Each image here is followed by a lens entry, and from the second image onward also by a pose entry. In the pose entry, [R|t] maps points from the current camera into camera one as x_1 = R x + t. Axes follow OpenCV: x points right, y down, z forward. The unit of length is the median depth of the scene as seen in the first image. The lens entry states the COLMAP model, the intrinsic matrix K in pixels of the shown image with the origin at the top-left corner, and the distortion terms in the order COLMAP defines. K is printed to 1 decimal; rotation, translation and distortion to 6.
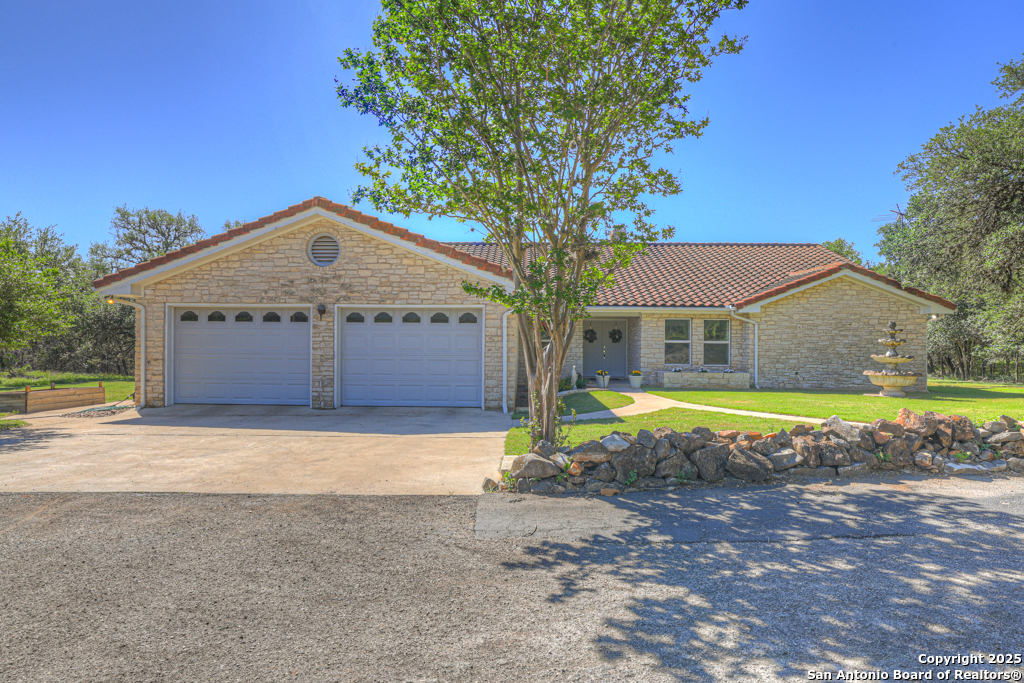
lens RADIAL K [[637.0, 0, 501.7], [0, 637.0, 337.4], [0, 0, 1]] dist [0.030853, 0.001840]
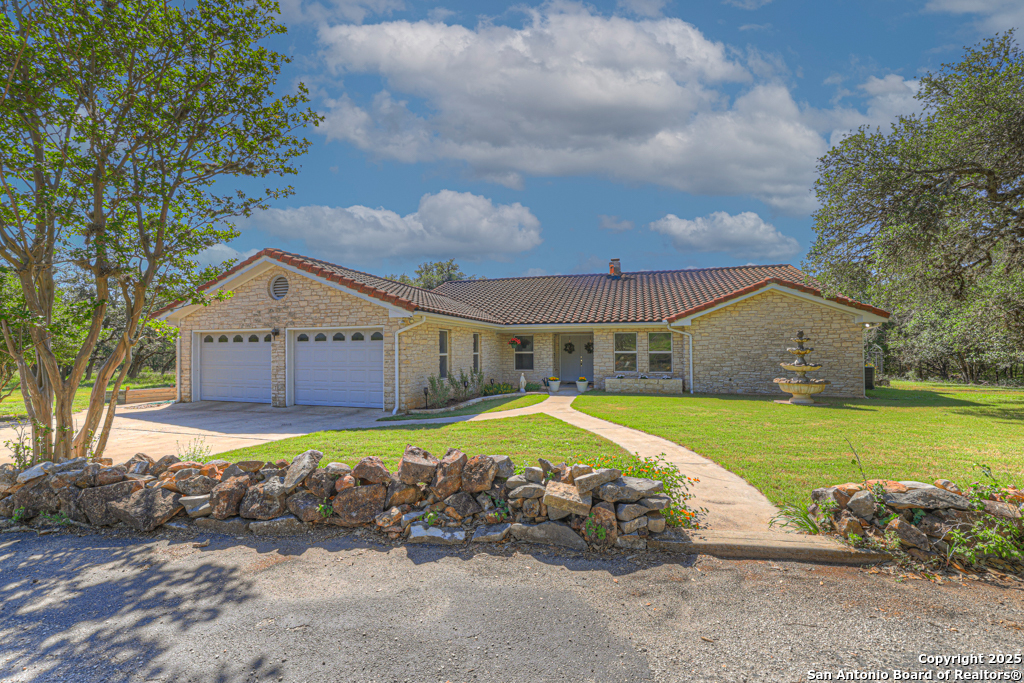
lens RADIAL K [[437.6, 0, 519.7], [0, 437.6, 338.7], [0, 0, 1]] dist [-0.031868, 0.008178]
pose [[0.963259, -0.018795, -0.267916, 0.318834], [0.012801, 0.999628, -0.024102, -0.001111], [0.268269, 0.019787, 0.963141, 0.187195]]
